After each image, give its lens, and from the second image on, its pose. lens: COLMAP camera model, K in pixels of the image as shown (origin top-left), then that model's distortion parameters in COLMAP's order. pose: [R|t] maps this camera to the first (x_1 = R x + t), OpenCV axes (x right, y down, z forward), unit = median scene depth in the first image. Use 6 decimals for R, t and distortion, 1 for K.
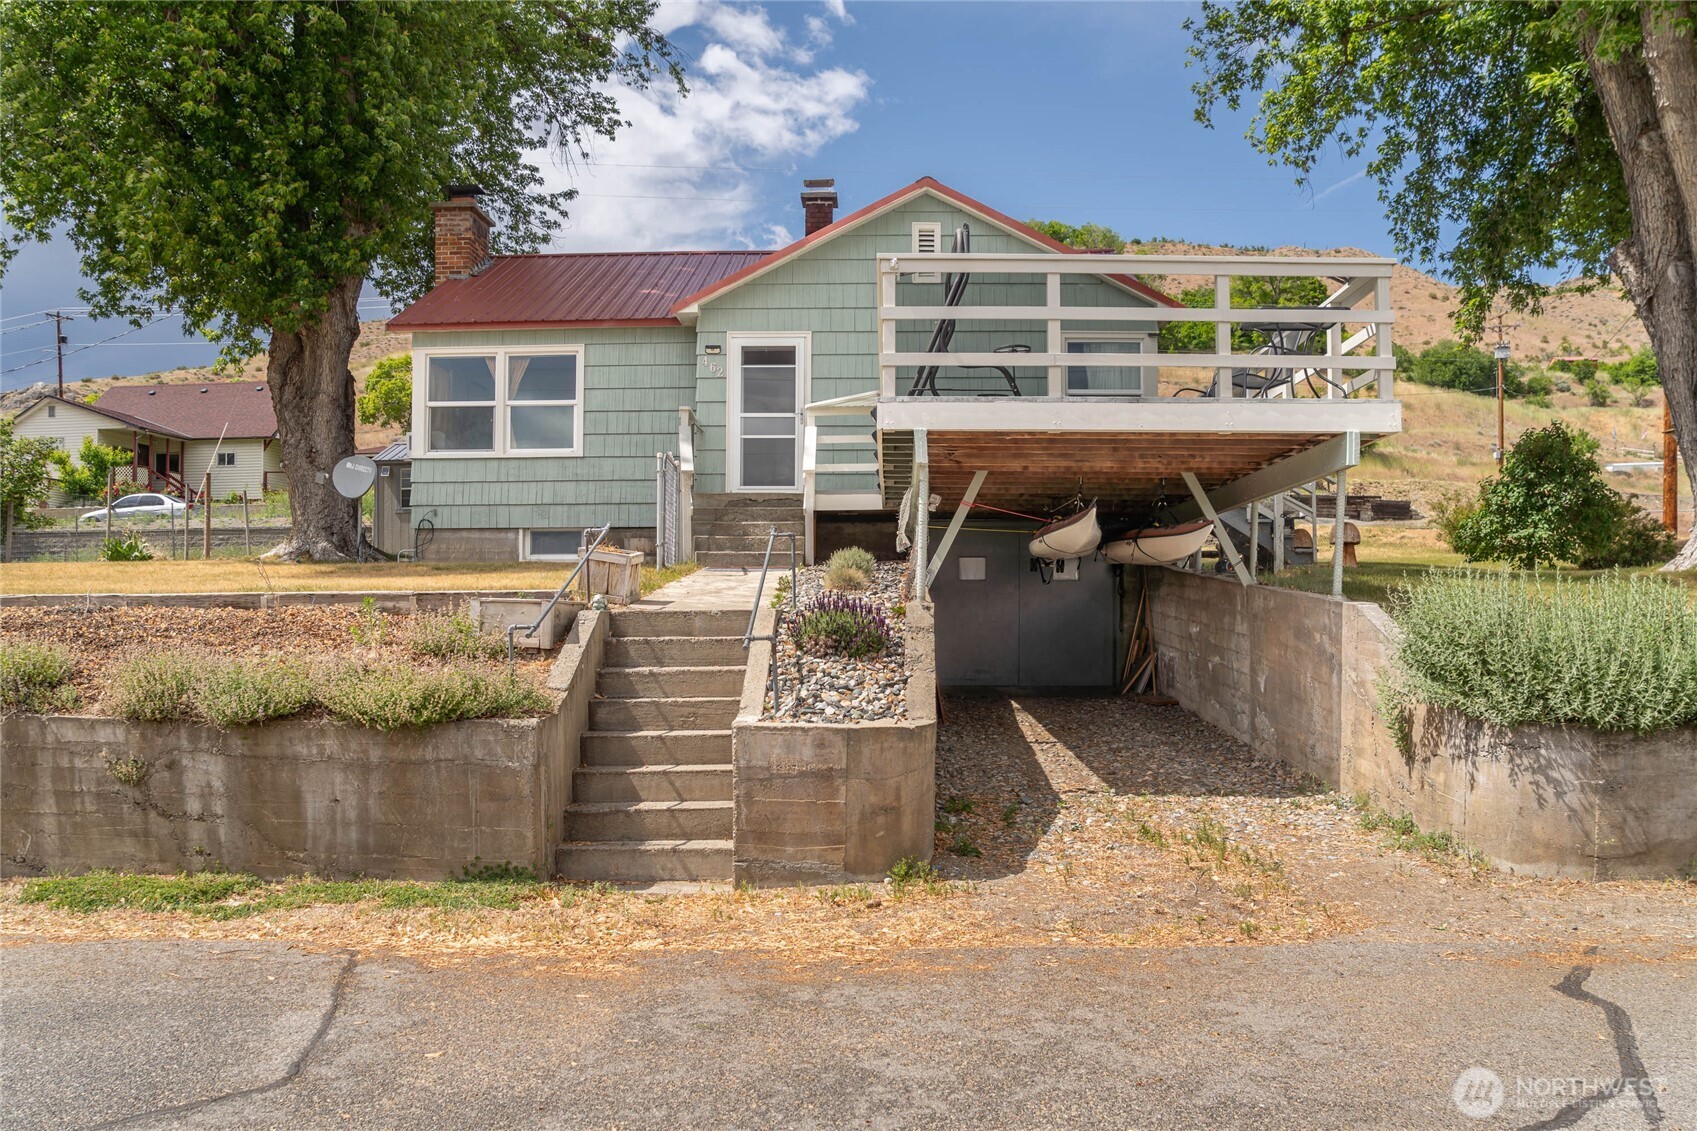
lens RADIAL K [[1253.0, 0, 860.0], [0, 1253.0, 634.3], [0, 0, 1]] dist [-0.135663, 0.061407]
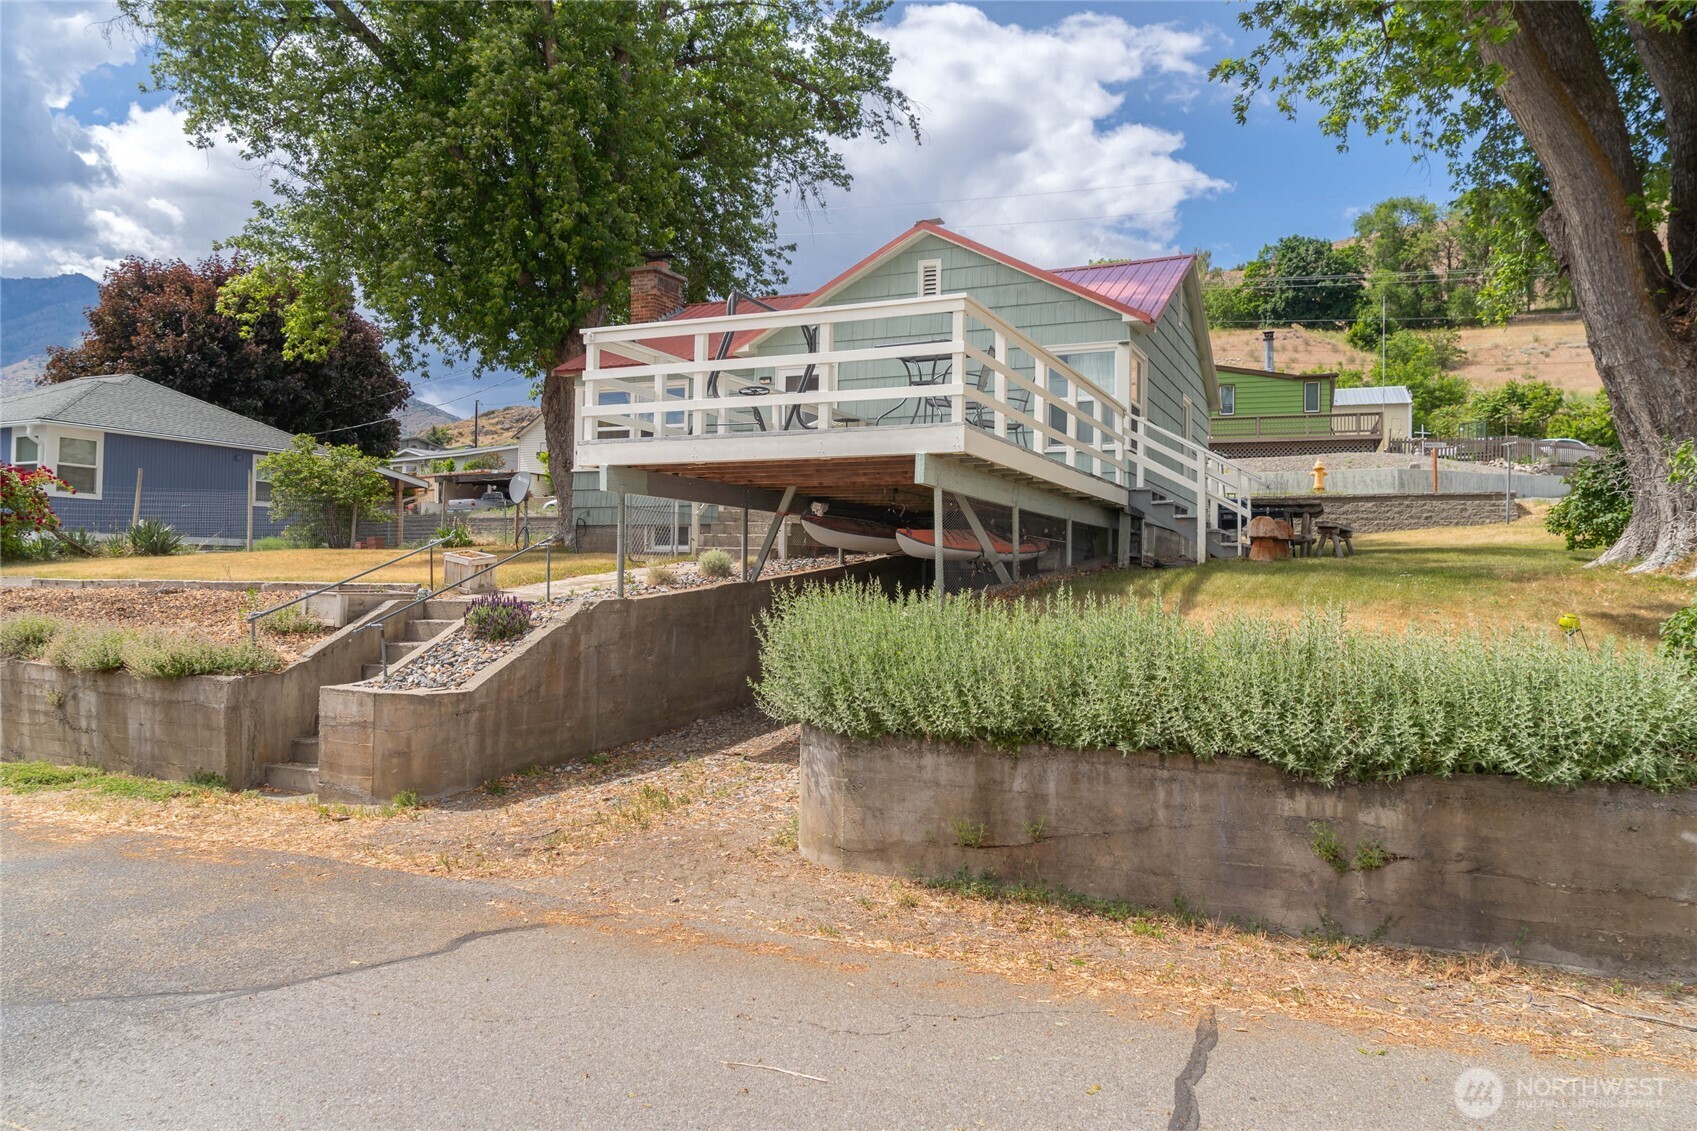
lens RADIAL K [[1134.8, 0, 866.7], [0, 1134.8, 561.7], [0, 0, 1]] dist [-0.019005, -0.010957]
pose [[0.922665, 0.004834, -0.385573, 0.640730], [-0.019269, 0.999250, -0.033582, -0.025688], [0.385122, 0.038414, 0.922066, 0.027515]]
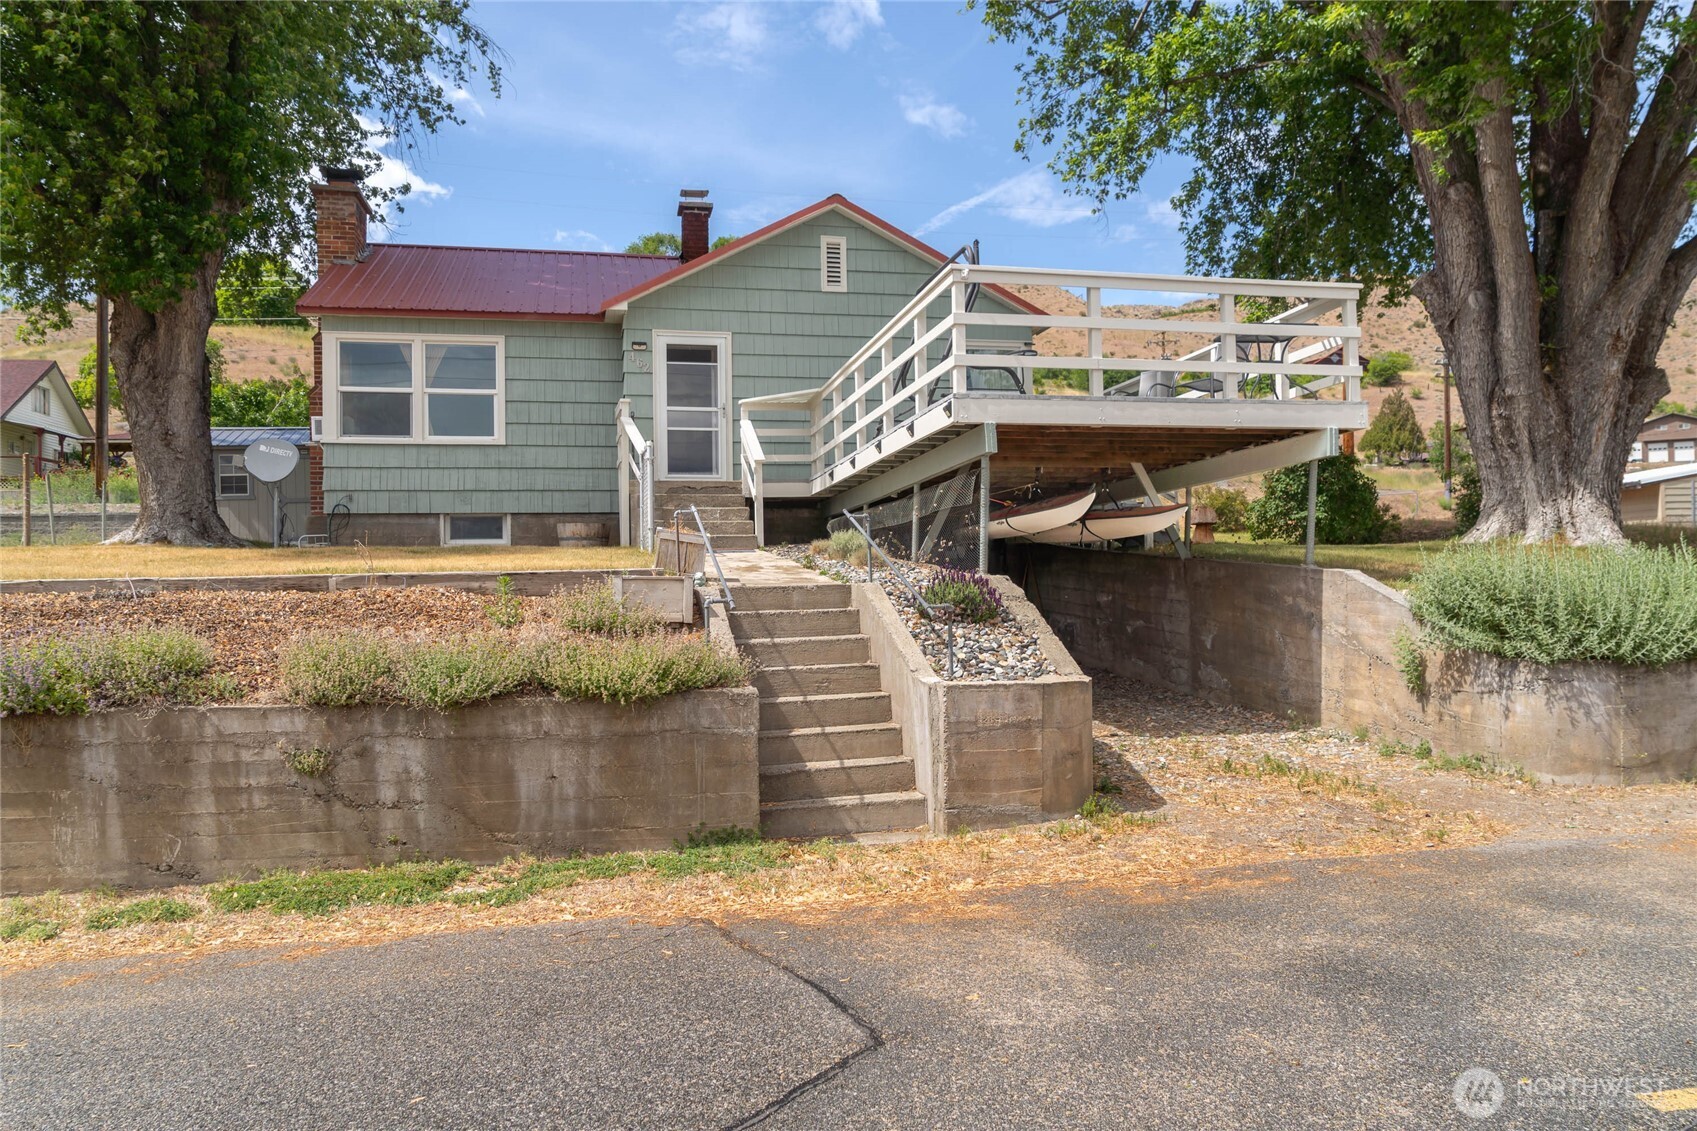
lens RADIAL K [[1134.8, 0, 851.5], [0, 1134.8, 596.7], [0, 0, 1]] dist [-0.019005, -0.010957]
pose [[0.972337, -0.018130, 0.232879, -0.271025], [0.021853, 0.999671, -0.013417, 0.004234], [-0.232559, 0.018135, 0.972413, 0.027145]]
